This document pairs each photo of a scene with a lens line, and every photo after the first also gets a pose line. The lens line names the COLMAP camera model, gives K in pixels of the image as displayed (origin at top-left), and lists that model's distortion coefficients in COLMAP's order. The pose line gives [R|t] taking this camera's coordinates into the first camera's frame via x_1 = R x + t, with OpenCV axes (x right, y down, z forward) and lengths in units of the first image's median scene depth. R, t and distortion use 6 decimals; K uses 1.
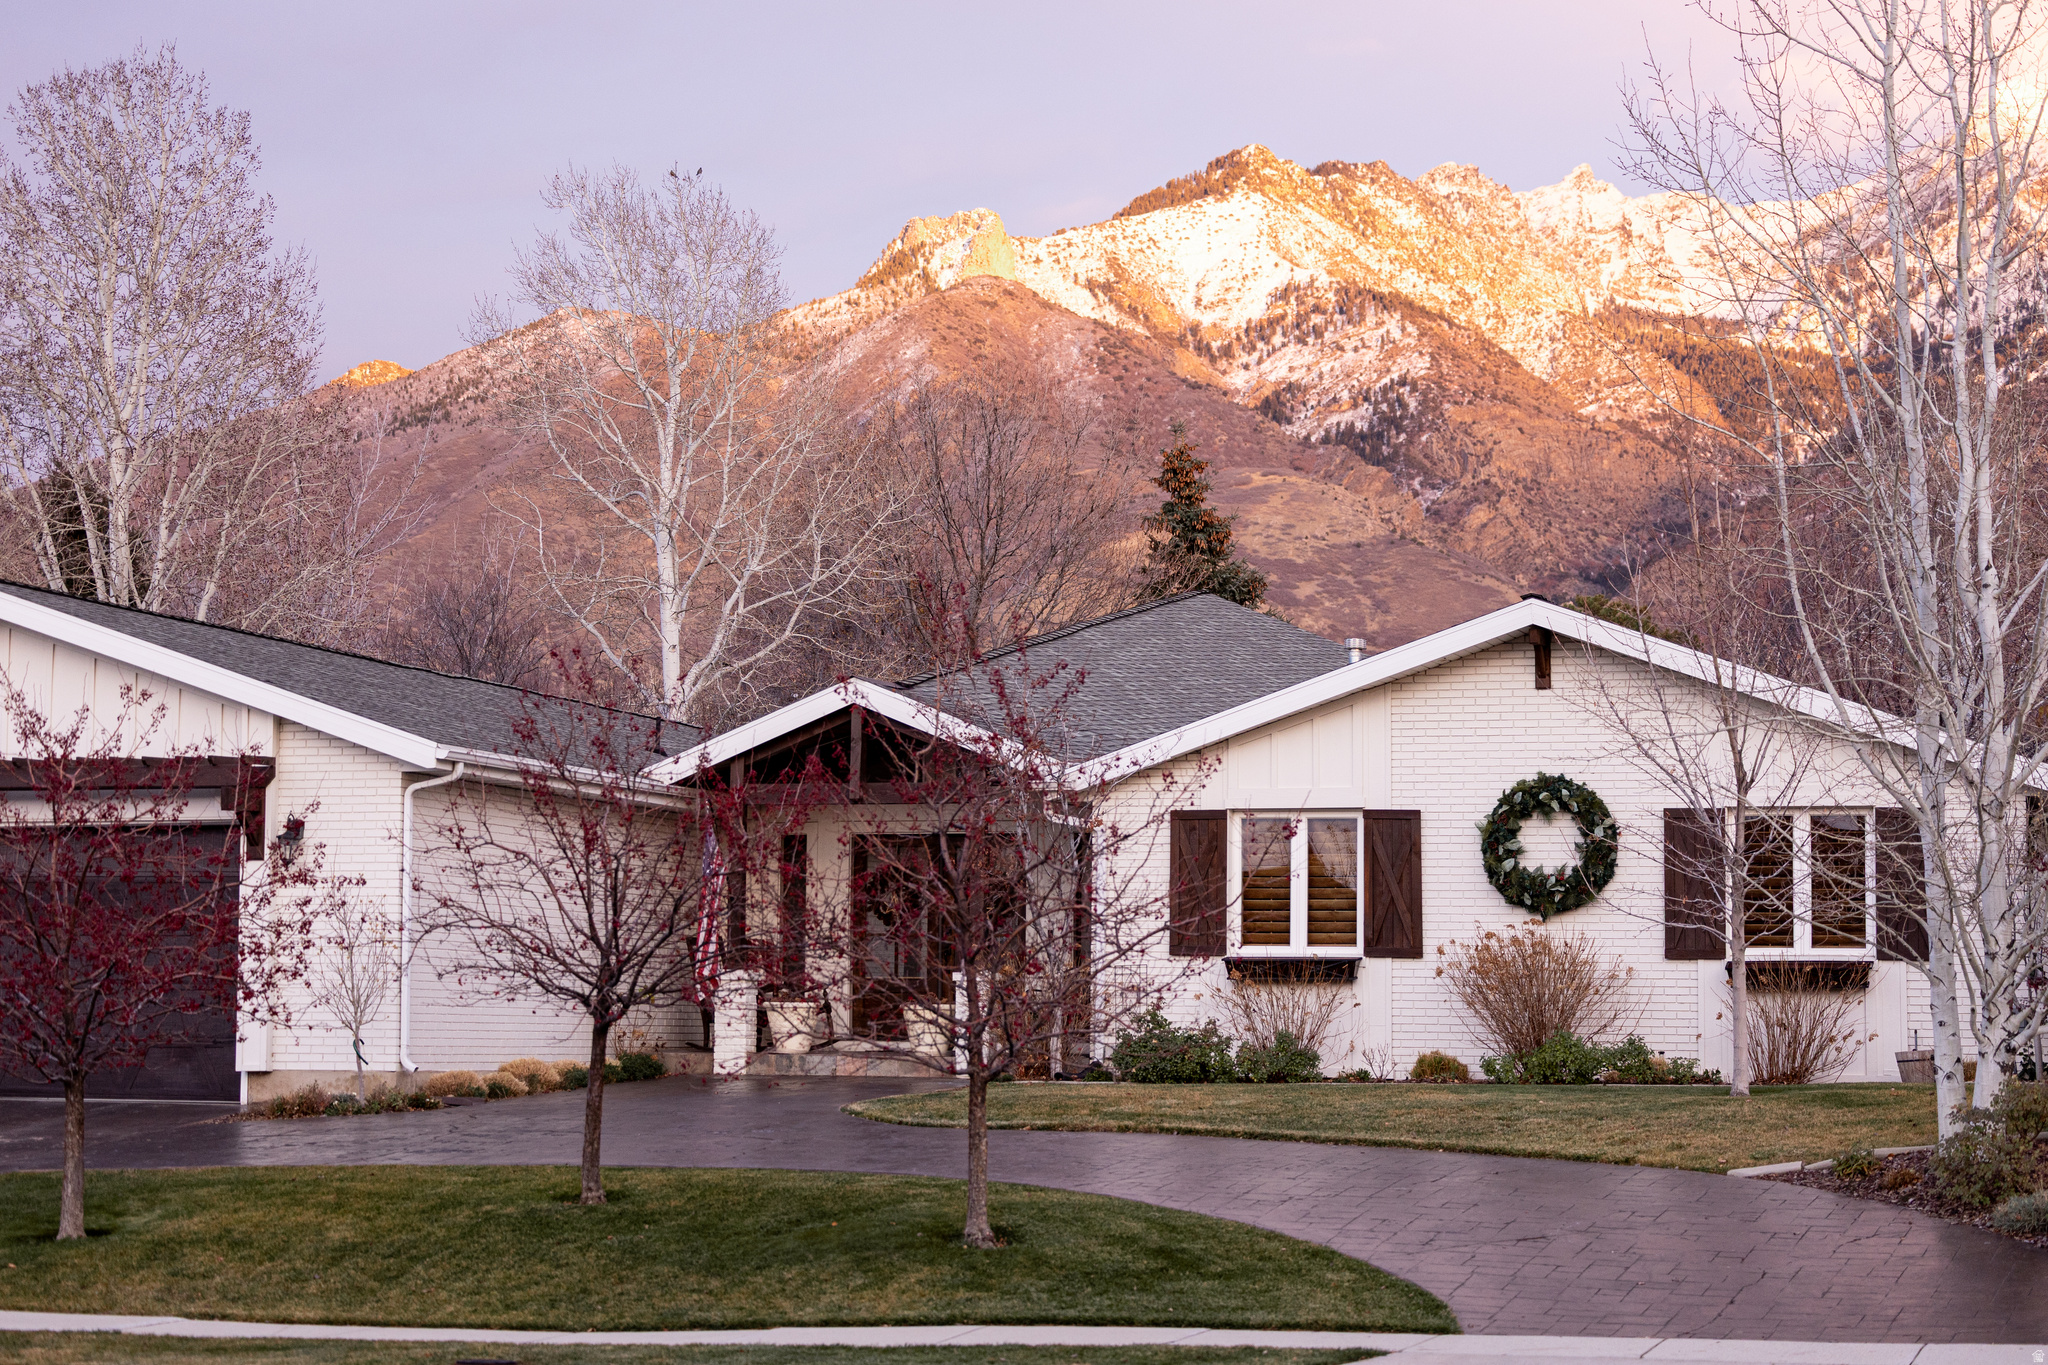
lens RADIAL K [[4115.2, 0, 1022.2], [0, 4115.2, 688.5], [0, 0, 1]] dist [0.017512, 0.000000]
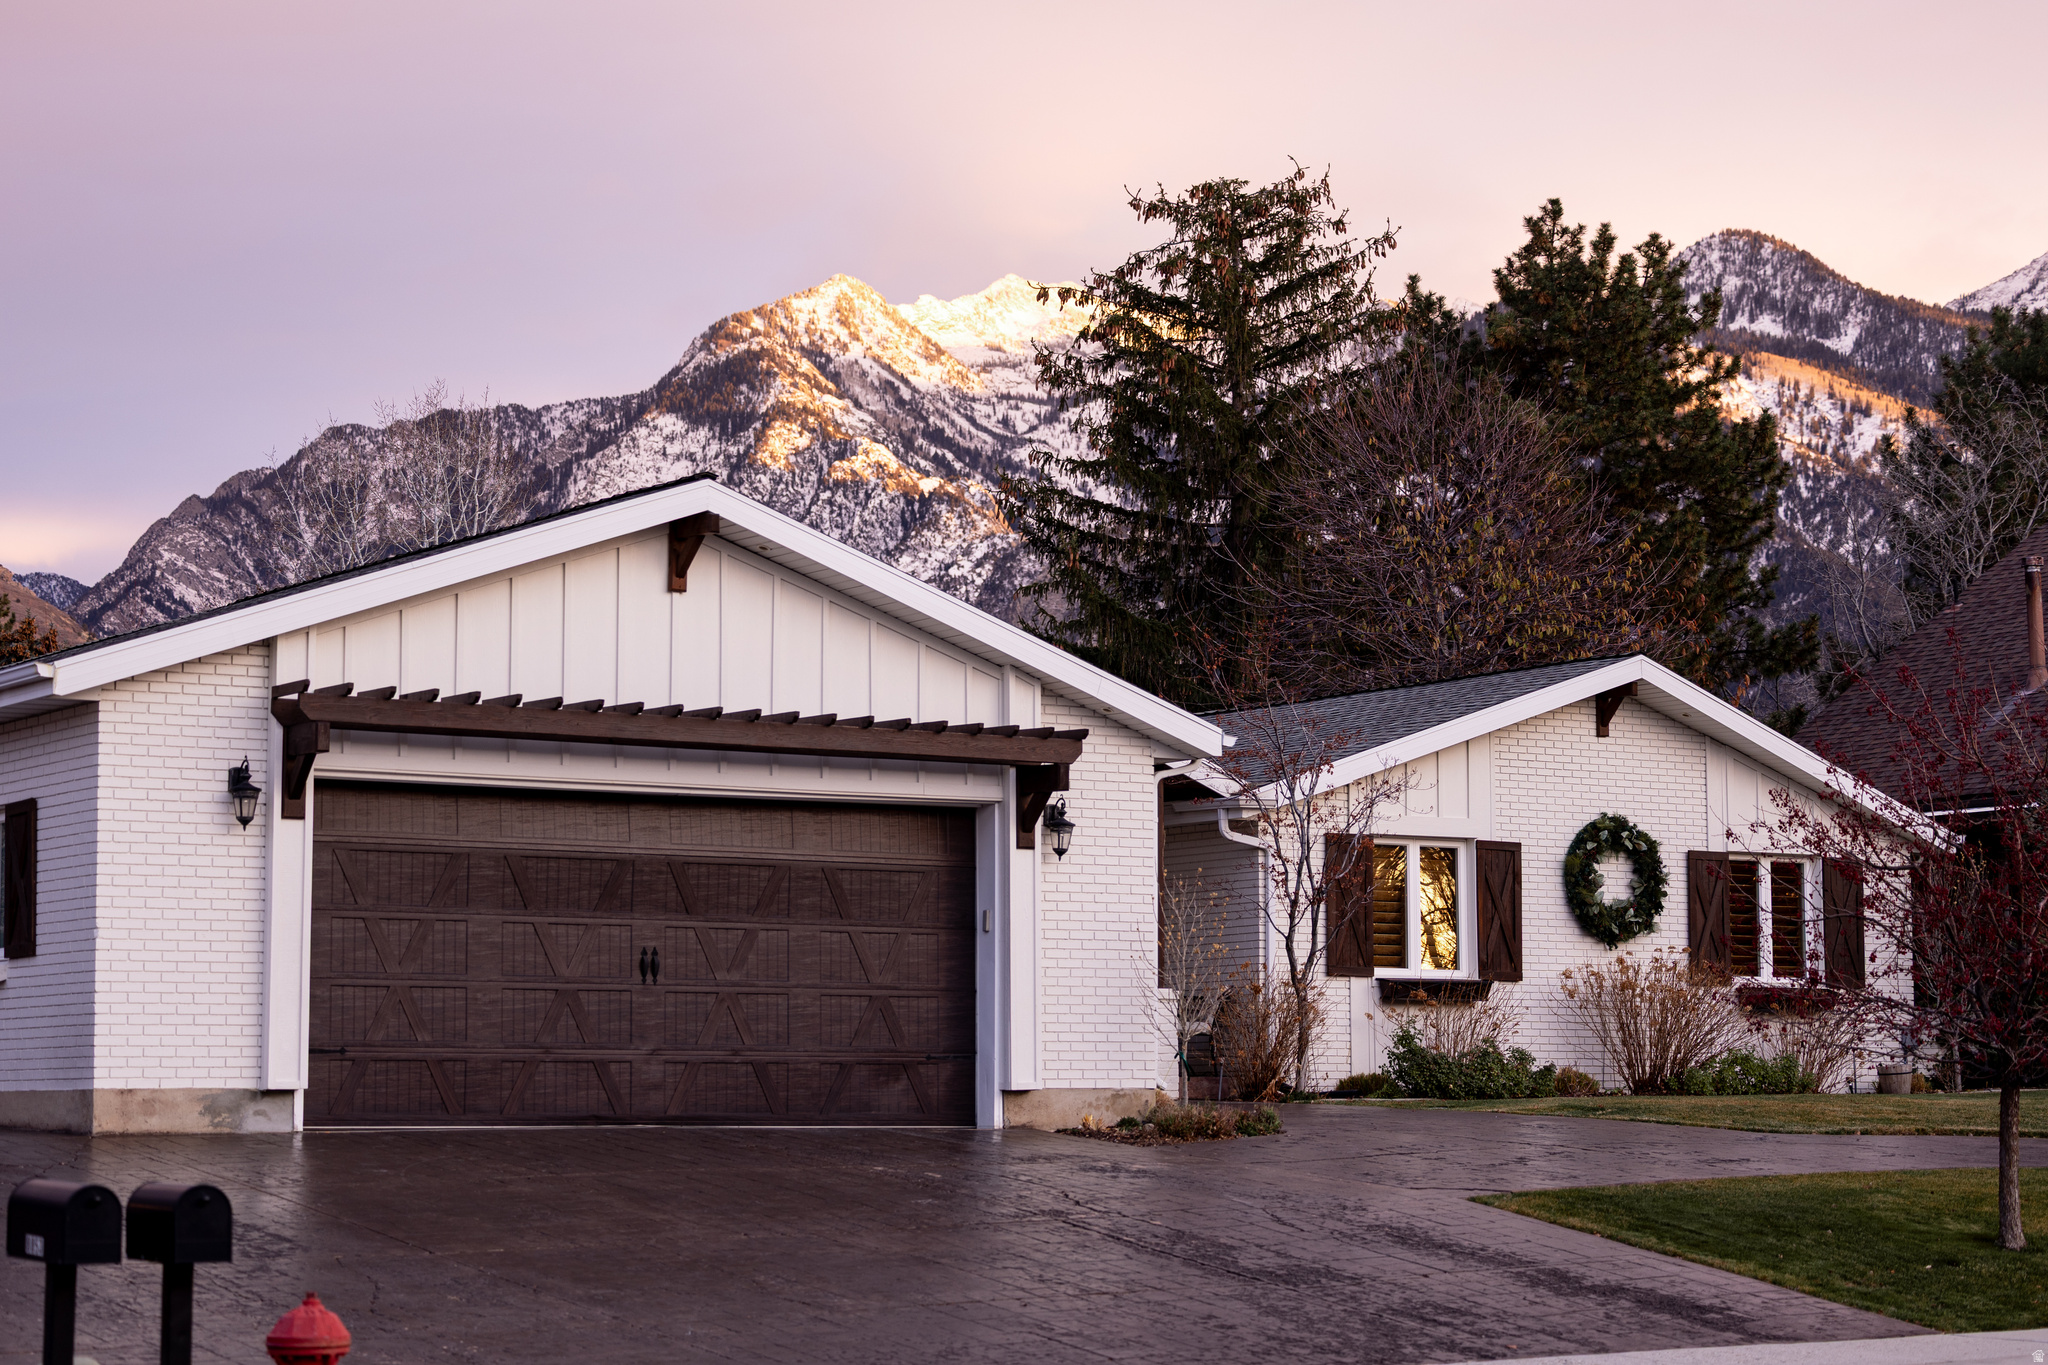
lens RADIAL K [[4115.2, 0, 1025.8], [0, 4115.2, 684.2], [0, 0, 1]] dist [0.017512, 0.000000]
pose [[0.639687, 0.069038, 0.765529, -0.810404], [-0.054159, 0.997531, -0.044705, 0.043166], [-0.766725, -0.012863, 0.641846, 0.413723]]
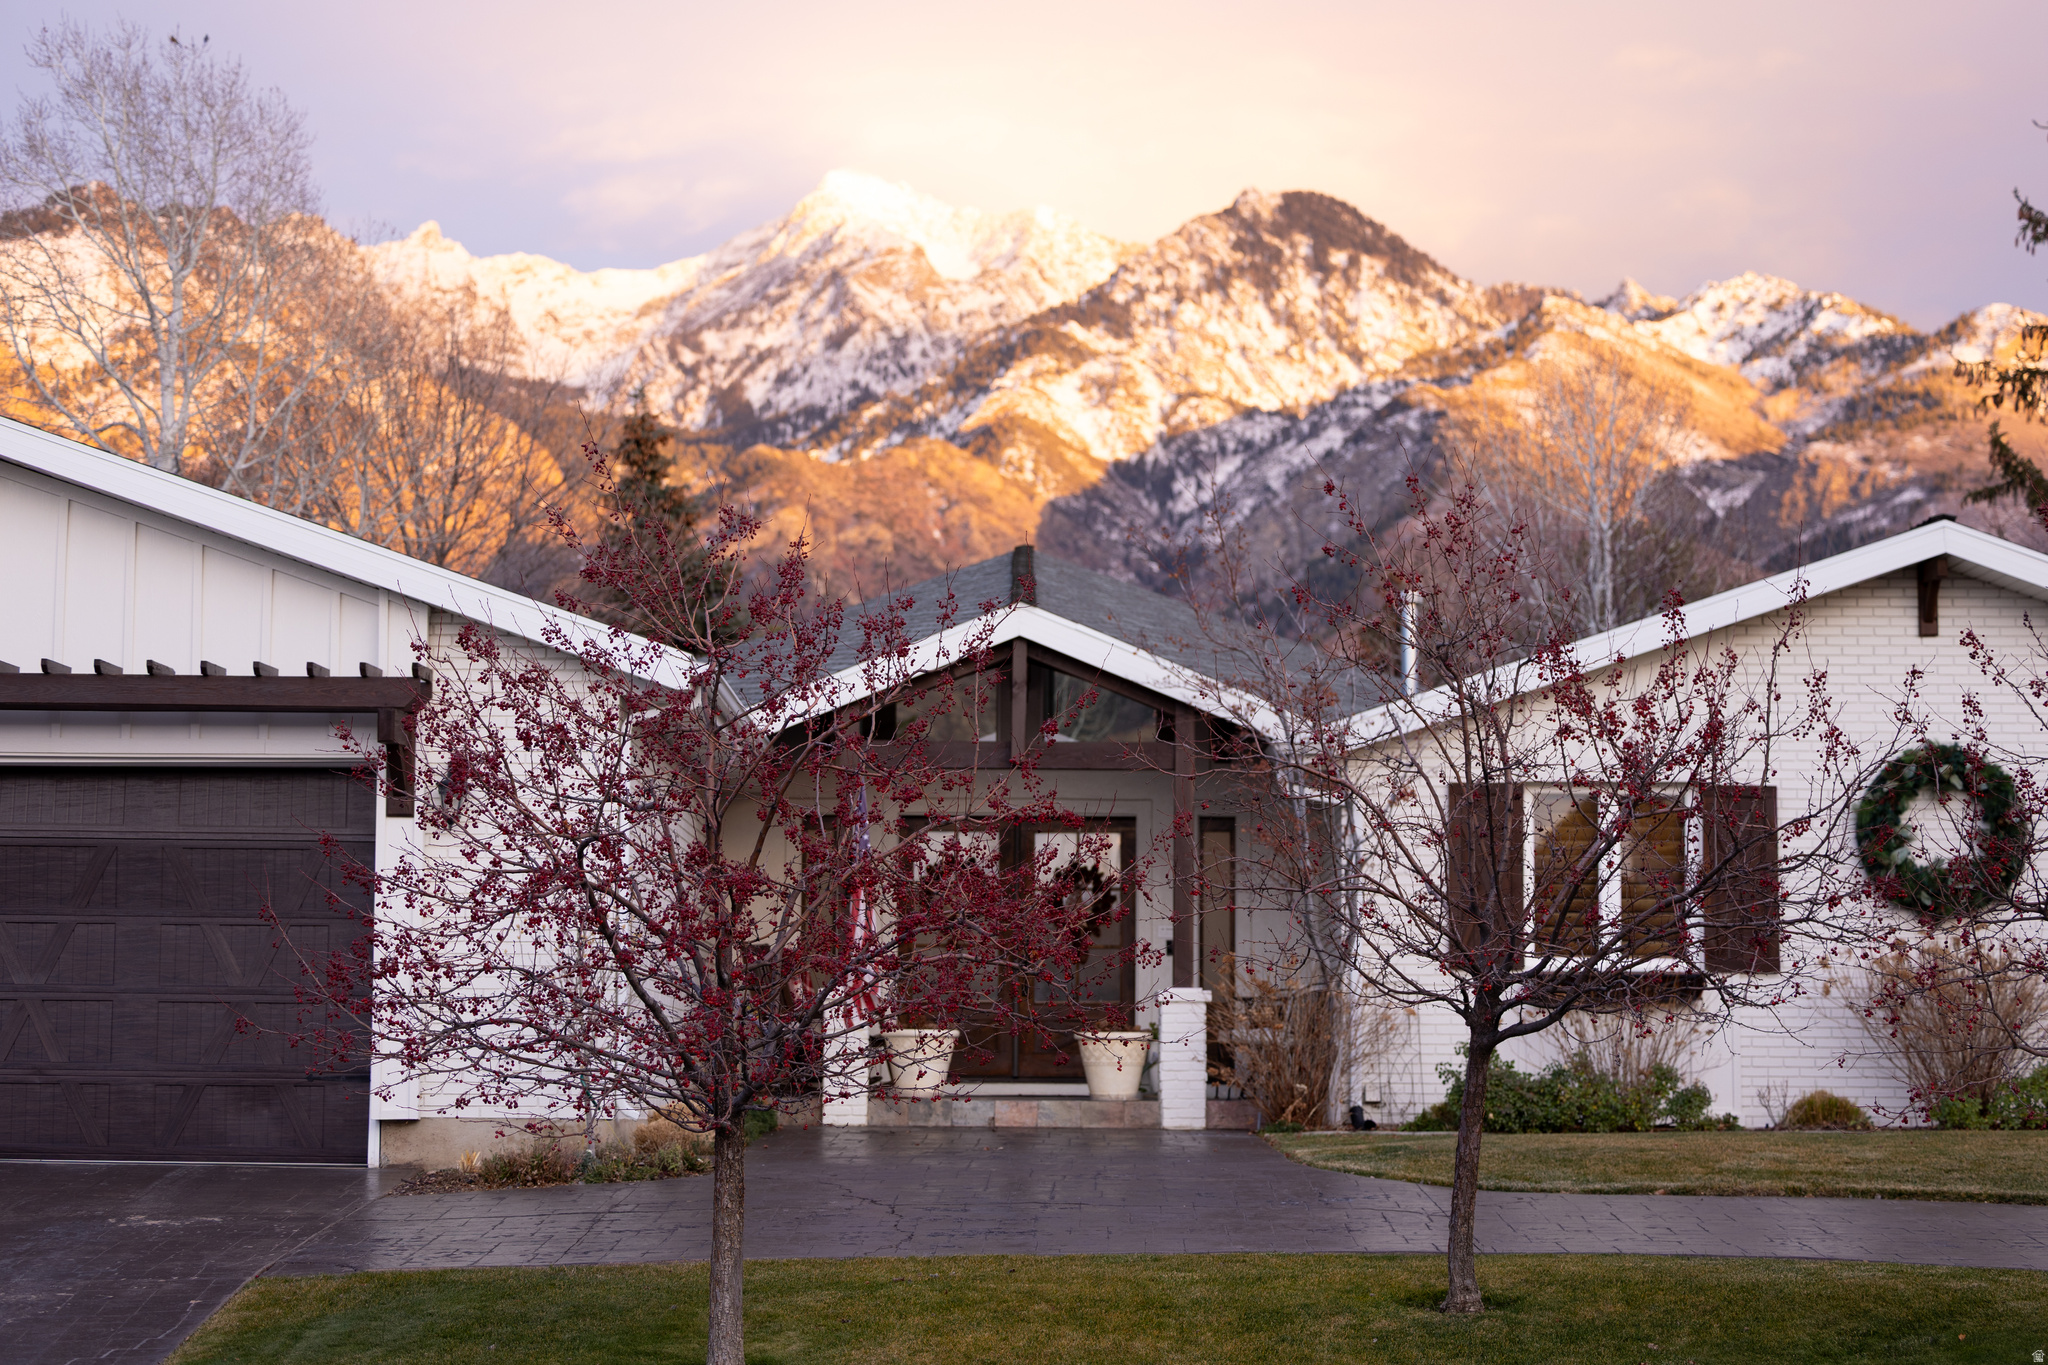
lens RADIAL K [[4115.2, 0, 1035.1], [0, 4115.2, 666.3], [0, 0, 1]] dist [0.017512, 0.000000]
pose [[0.957218, 0.028013, 0.288008, -0.269132], [-0.021937, 0.999464, -0.024303, 0.029030], [-0.288535, 0.016945, 0.957319, 0.284142]]
